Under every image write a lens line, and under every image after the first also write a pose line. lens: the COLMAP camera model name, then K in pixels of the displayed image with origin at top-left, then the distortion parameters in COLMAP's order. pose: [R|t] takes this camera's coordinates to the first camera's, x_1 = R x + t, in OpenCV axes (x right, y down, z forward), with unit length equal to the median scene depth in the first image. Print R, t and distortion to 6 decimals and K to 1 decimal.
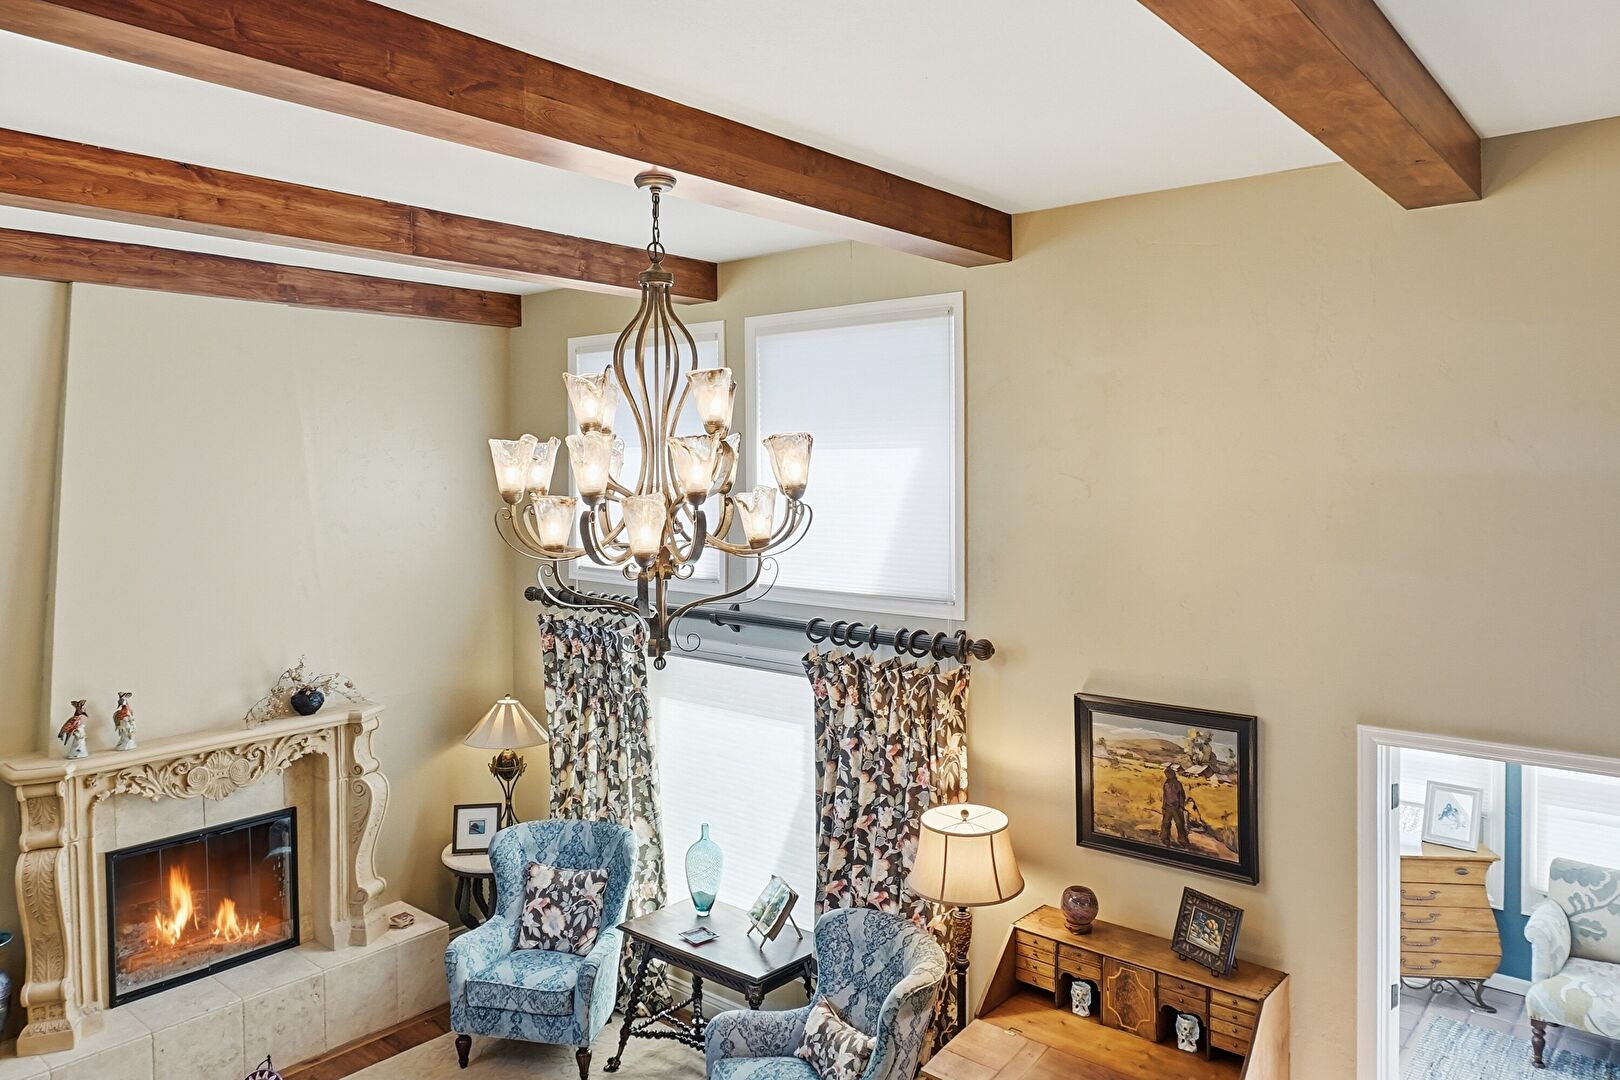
lens RADIAL K [[1126.0, 0, 813.6], [0, 1126.0, 476.6], [0, 0, 1]] dist [-0.038766, 0.025115]
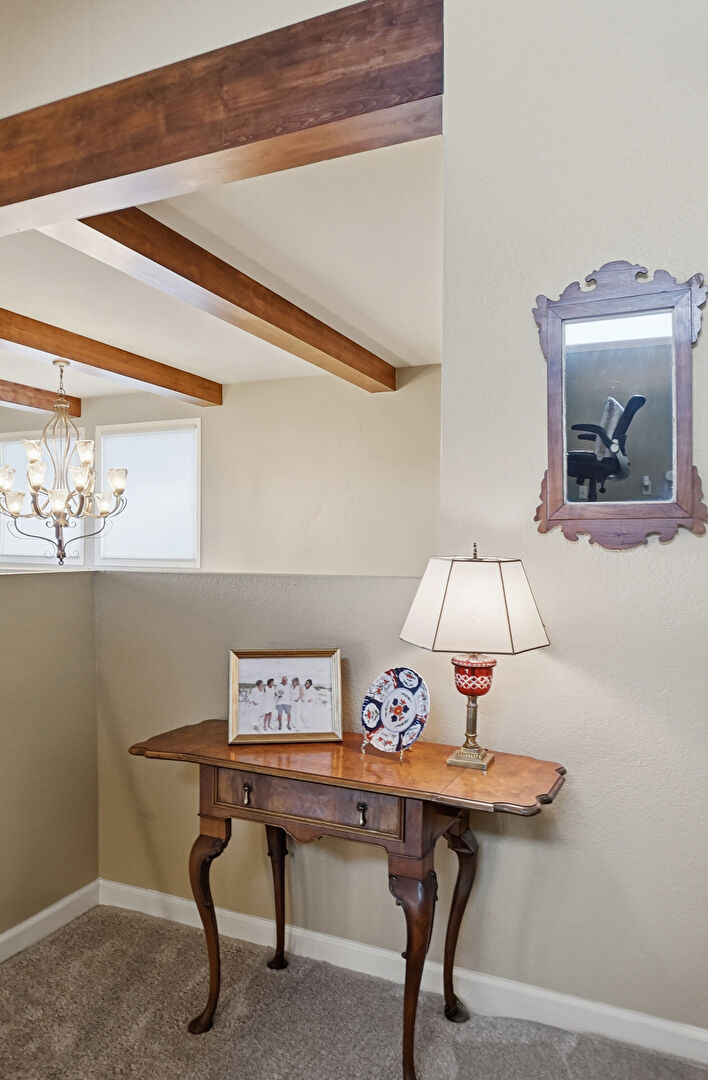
lens RADIAL K [[762.3, 0, 359.9], [0, 762.3, 547.3], [0, 0, 1]] dist [-0.061992, 0.035558]
pose [[0.958520, 0.007941, 0.284914, 0.010665], [-0.006094, 0.999954, -0.007370, 0.096492], [-0.284959, 0.005328, 0.958525, -0.503782]]
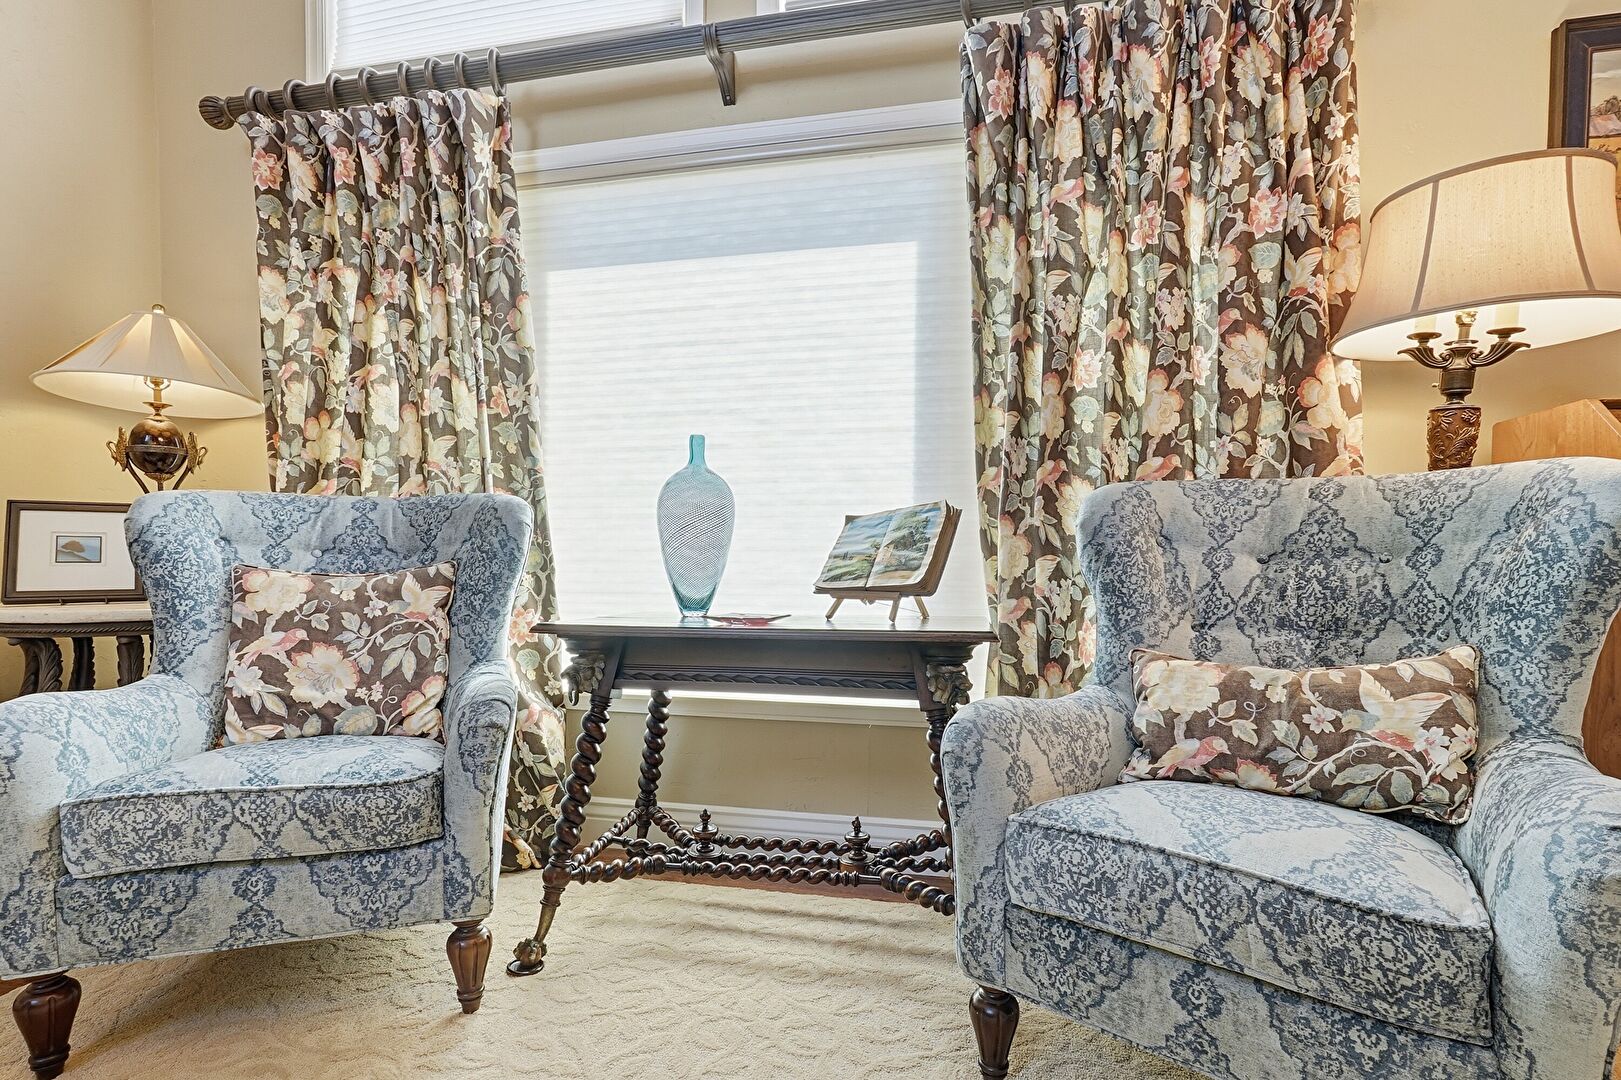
lens RADIAL K [[764.9, 0, 800.6], [0, 764.9, 579.7], [0, 0, 1]] dist [-0.015698, 0.004772]
pose [[0.879933, -0.005209, 0.475069, -0.249547], [-0.000118, 0.999937, 0.011182, 0.424560], [-0.475098, -0.009895, 0.879877, 0.779488]]
